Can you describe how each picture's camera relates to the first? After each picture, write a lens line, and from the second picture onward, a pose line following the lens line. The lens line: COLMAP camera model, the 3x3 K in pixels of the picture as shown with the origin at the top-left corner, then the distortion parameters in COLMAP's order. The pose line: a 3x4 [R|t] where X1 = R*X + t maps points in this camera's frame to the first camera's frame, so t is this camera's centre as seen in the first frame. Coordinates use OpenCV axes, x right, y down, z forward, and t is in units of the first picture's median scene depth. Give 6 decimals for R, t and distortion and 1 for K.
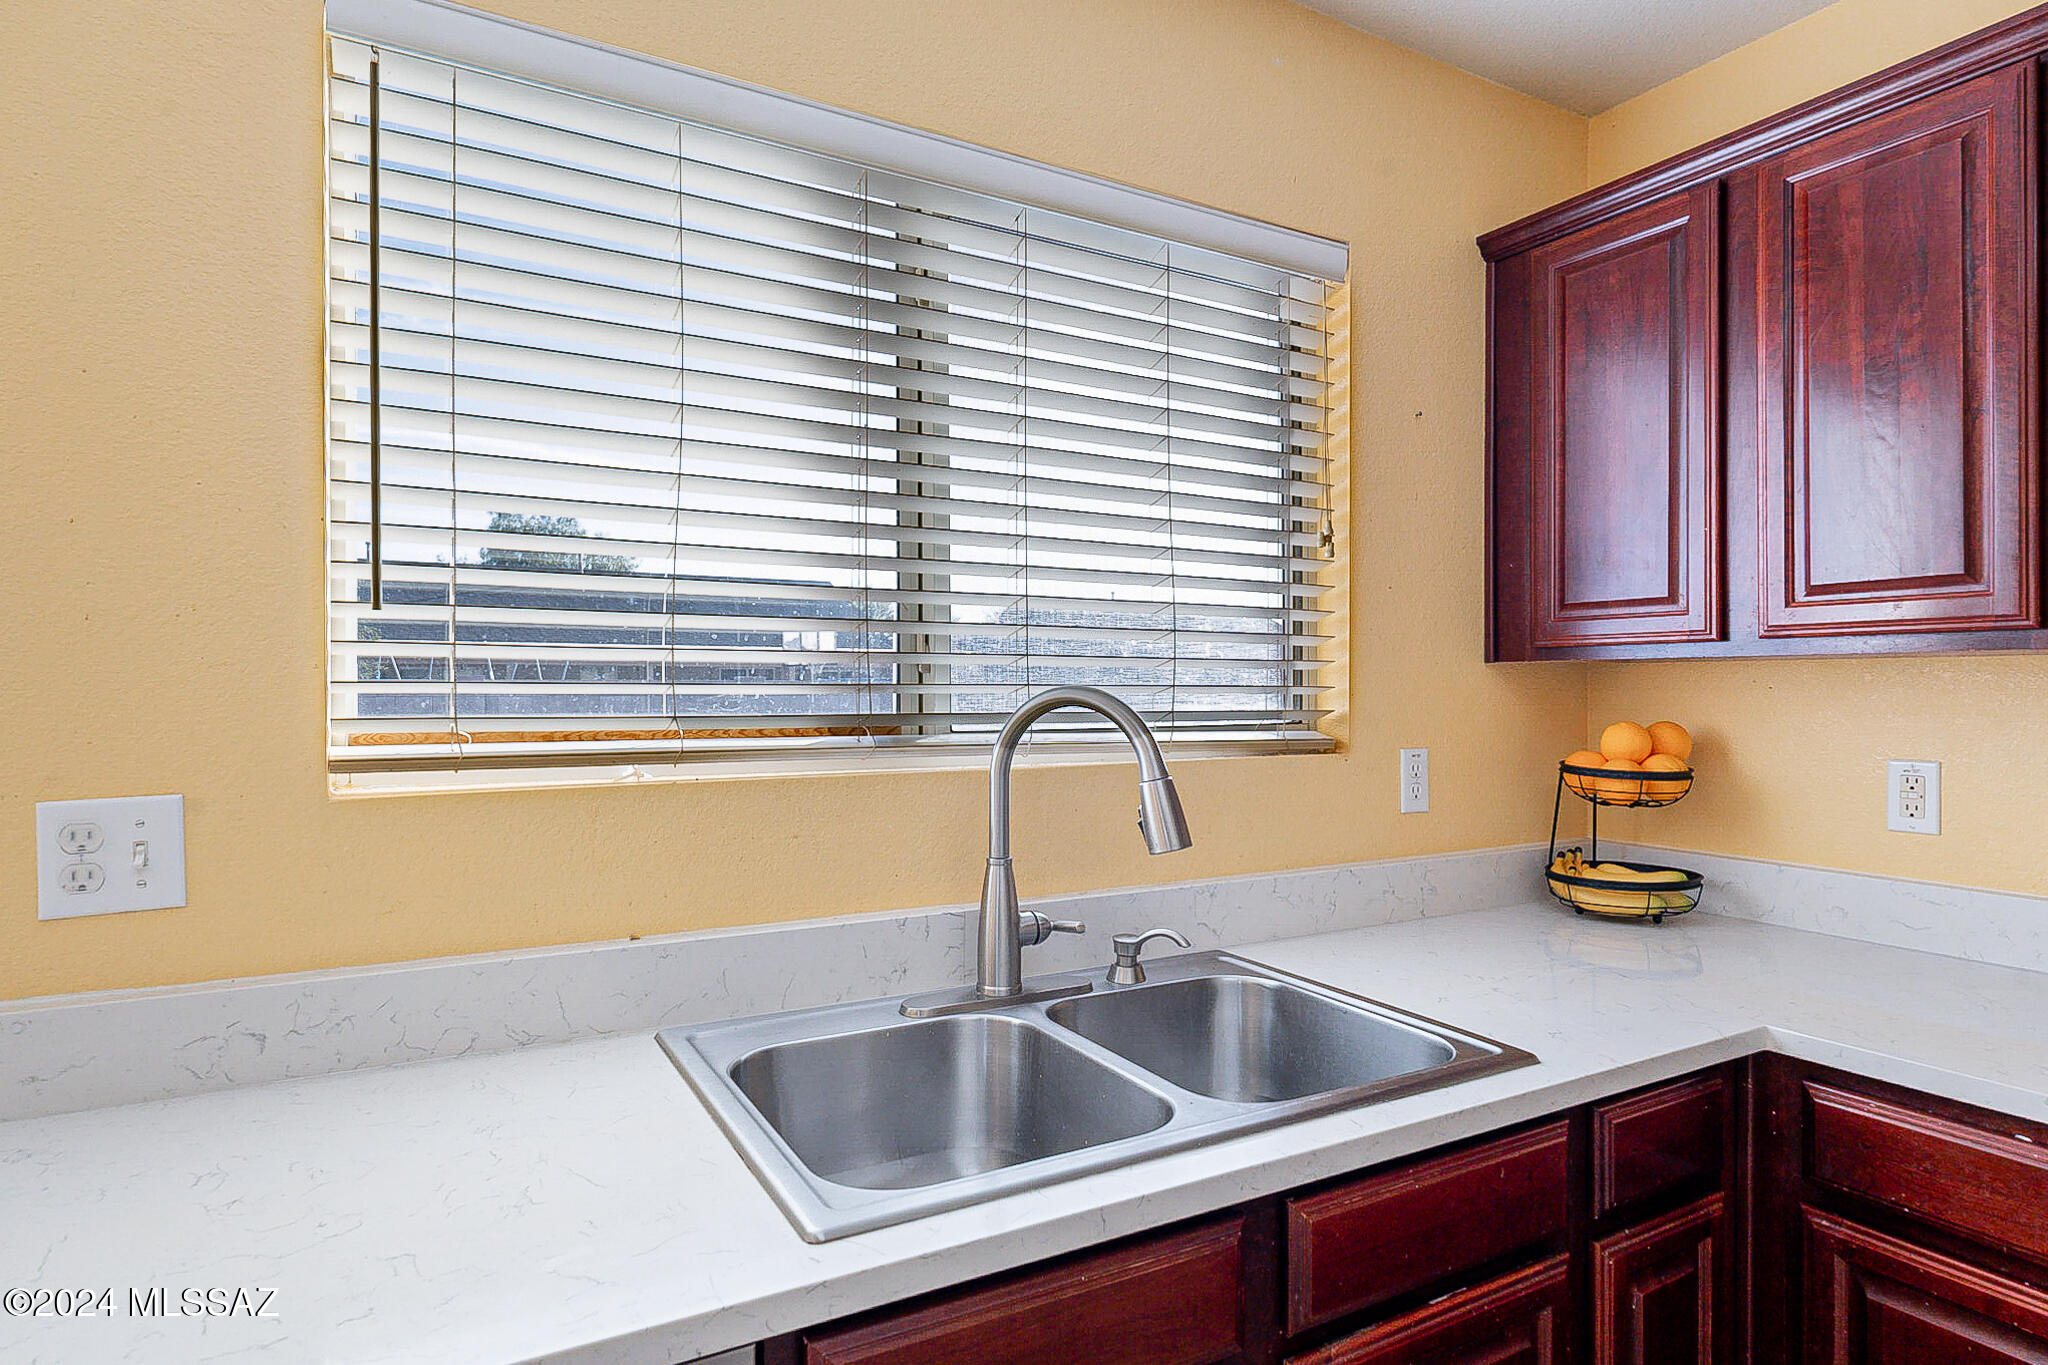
lens RADIAL K [[1132.0, 0, 1024.8], [0, 1132.0, 671.4], [0, 0, 1]] dist [-0.003614, 0.000033]
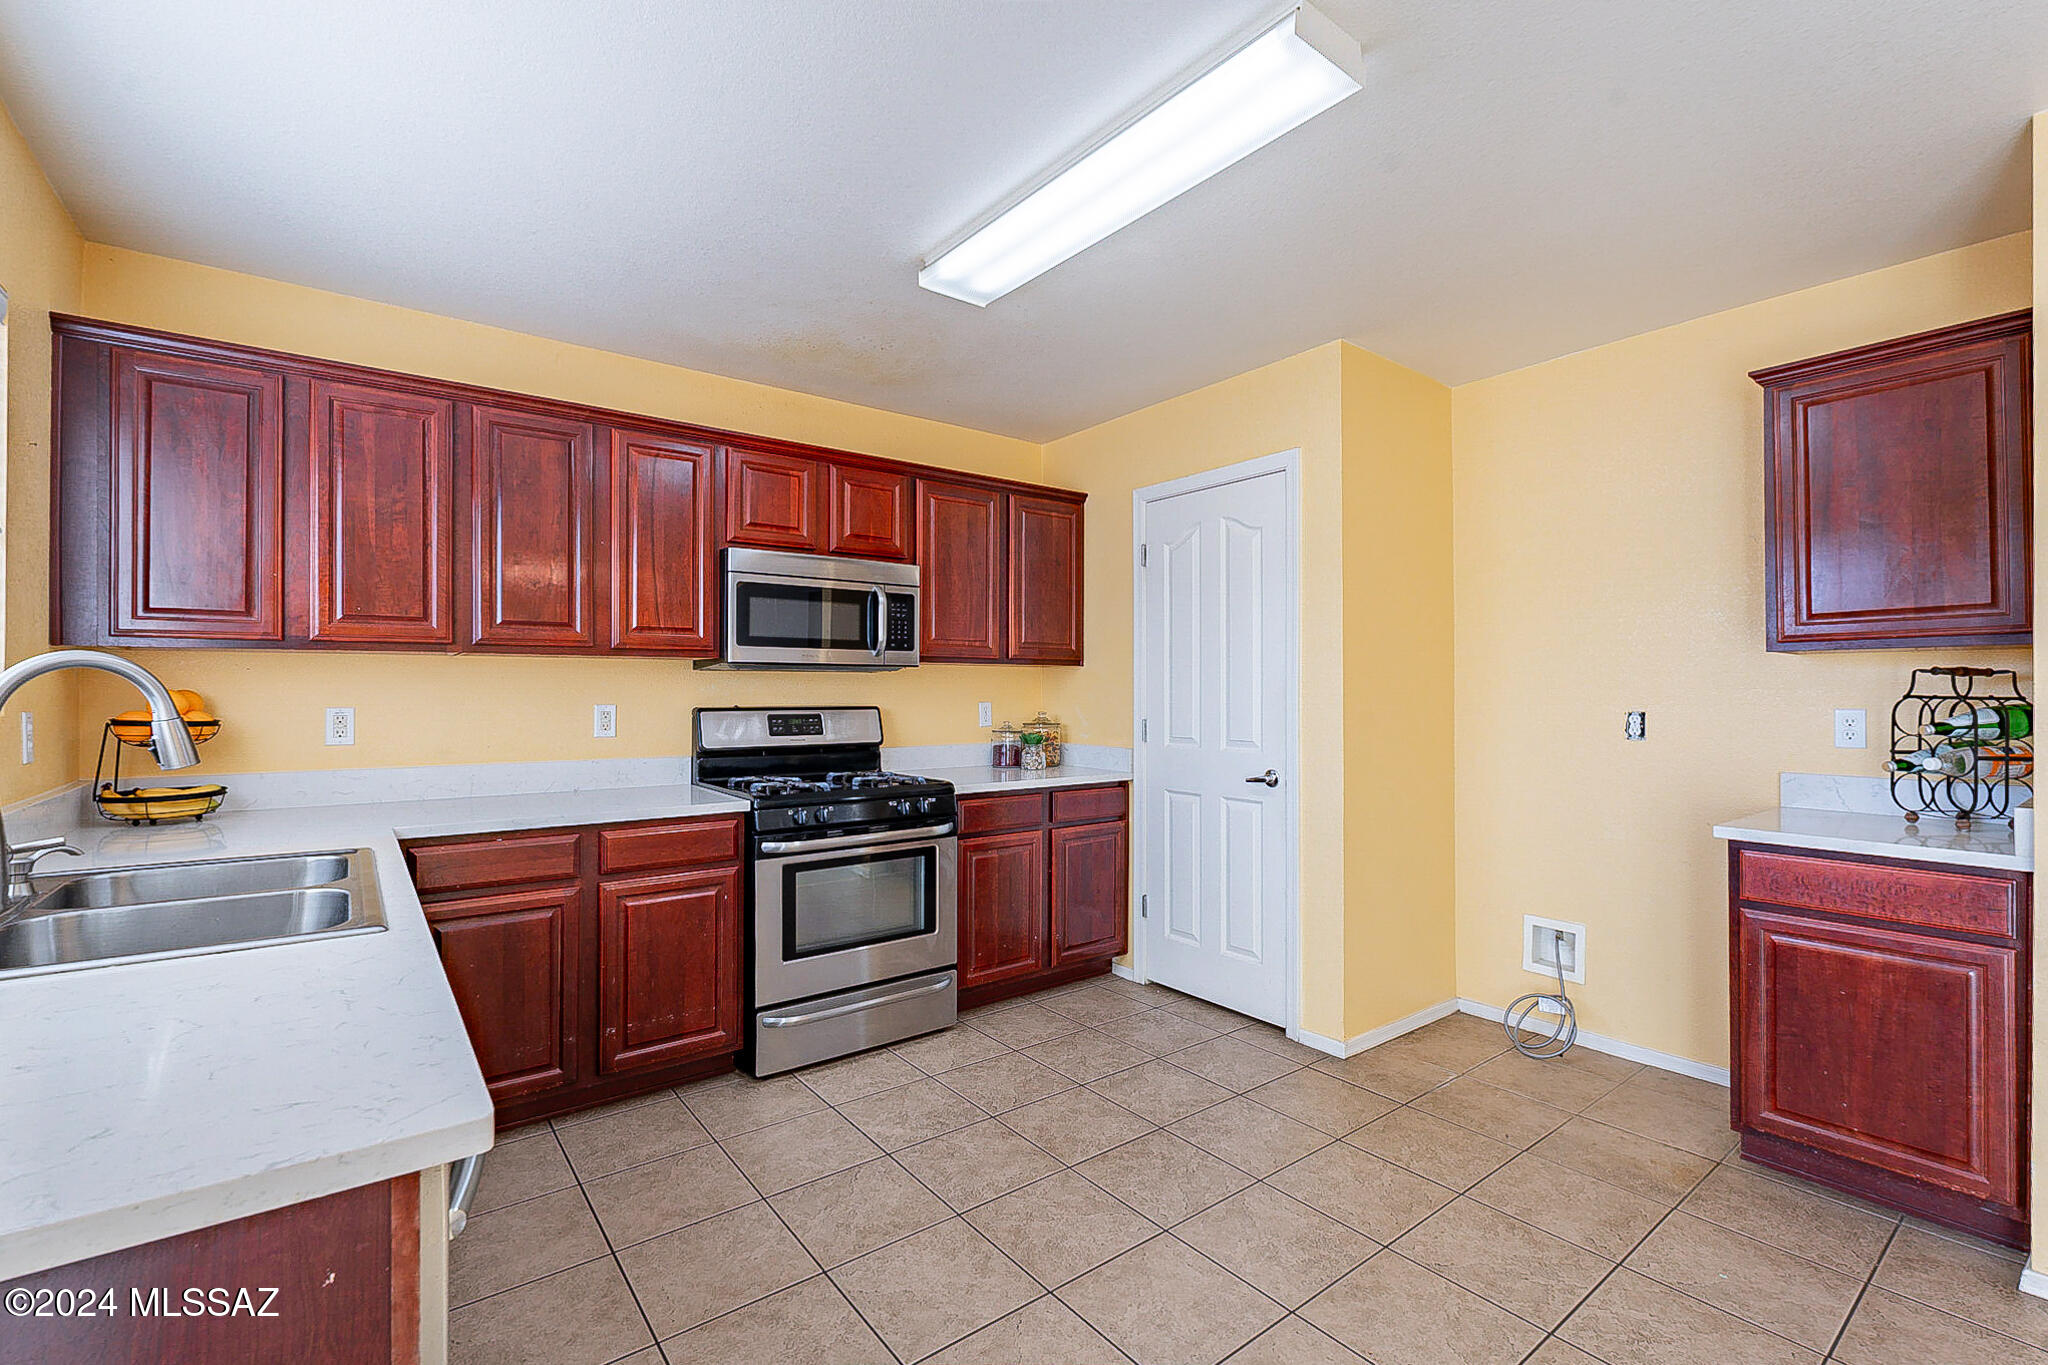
lens RADIAL K [[896.6, 0, 1014.8], [0, 896.6, 689.8], [0, 0, 1]] dist [-0.002254, 0.000718]
pose [[-0.132591, -0.000578, 0.991171, -0.805442], [-0.005027, 0.999987, -0.000090, 0.038257], [-0.991158, -0.004995, -0.132592, 0.055215]]
